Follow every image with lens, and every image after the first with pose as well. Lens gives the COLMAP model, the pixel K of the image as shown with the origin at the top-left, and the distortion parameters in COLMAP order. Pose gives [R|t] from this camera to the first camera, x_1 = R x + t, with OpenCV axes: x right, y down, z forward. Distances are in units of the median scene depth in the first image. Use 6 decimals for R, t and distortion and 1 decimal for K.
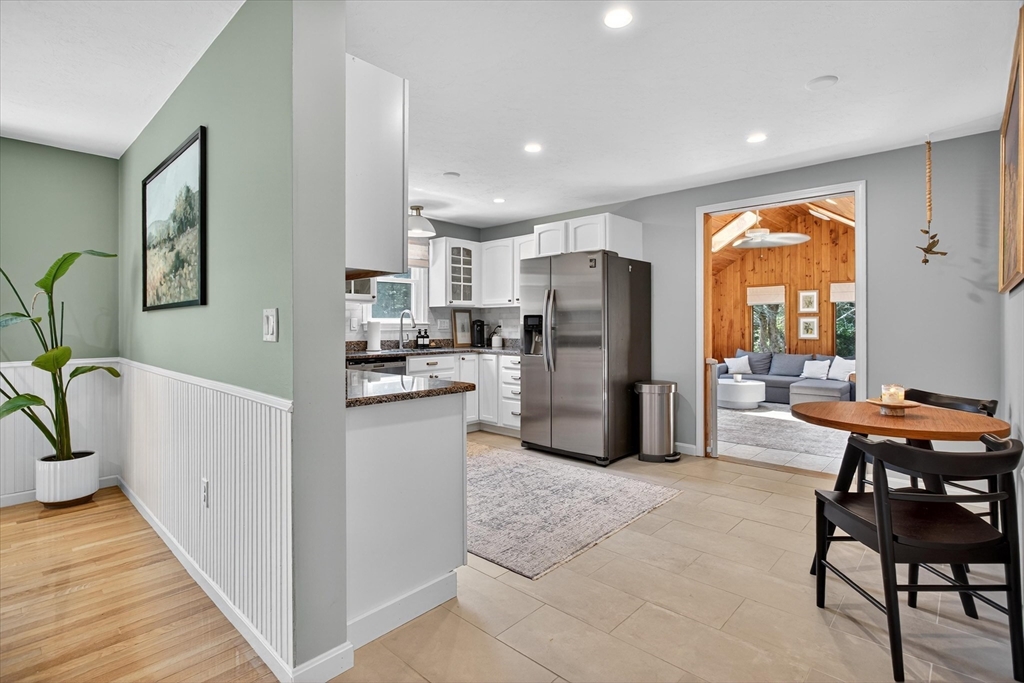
lens RADIAL K [[498.6, 0, 510.4], [0, 498.6, 324.4], [0, 0, 1]] dist [-0.013818, 0.003762]
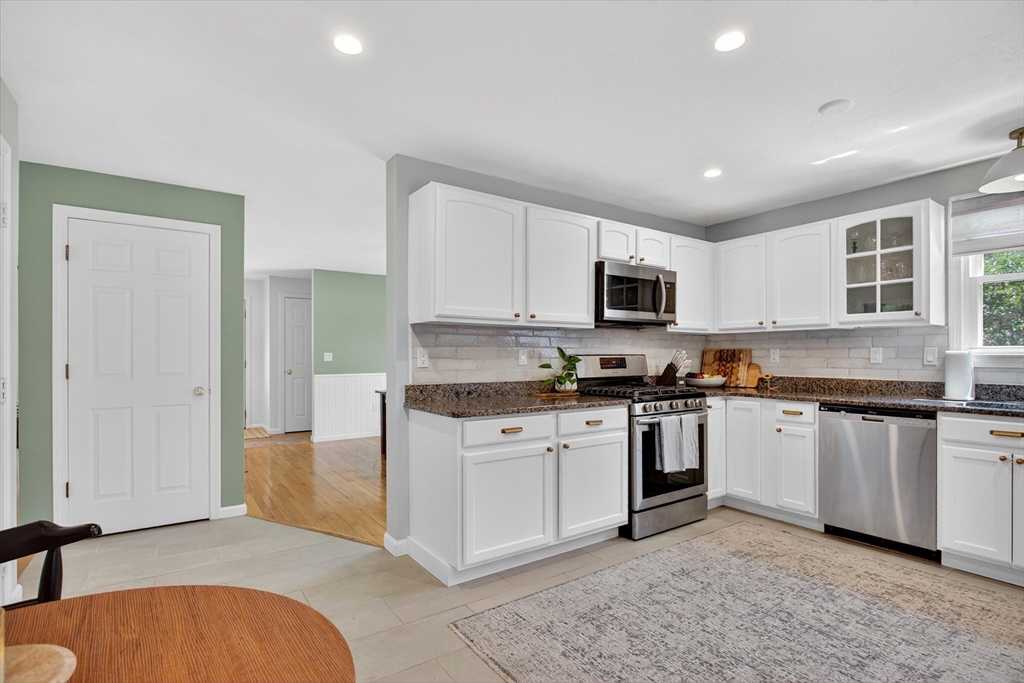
lens RADIAL K [[498.6, 0, 518.3], [0, 498.6, 354.3], [0, 0, 1]] dist [-0.013818, 0.003762]
pose [[-0.209938, -0.000580, -0.977715, 0.517333], [0.000775, 0.999999, -0.000760, -0.003447], [0.977714, -0.000917, -0.209937, 0.721432]]
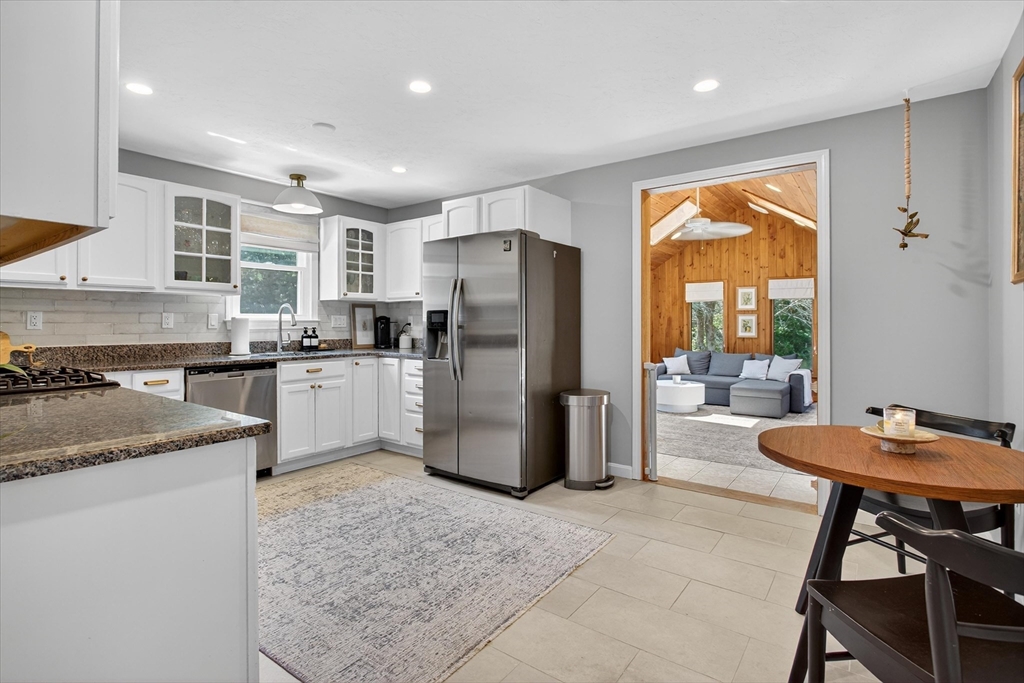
lens RADIAL K [[498.6, 0, 508.8], [0, 498.6, 320.5], [0, 0, 1]] dist [-0.013818, 0.003762]
pose [[0.994017, 0.001953, 0.109207, 0.078099], [-0.001753, 0.999997, -0.001931, -0.000983], [-0.109210, 0.001728, 0.994017, 0.198240]]
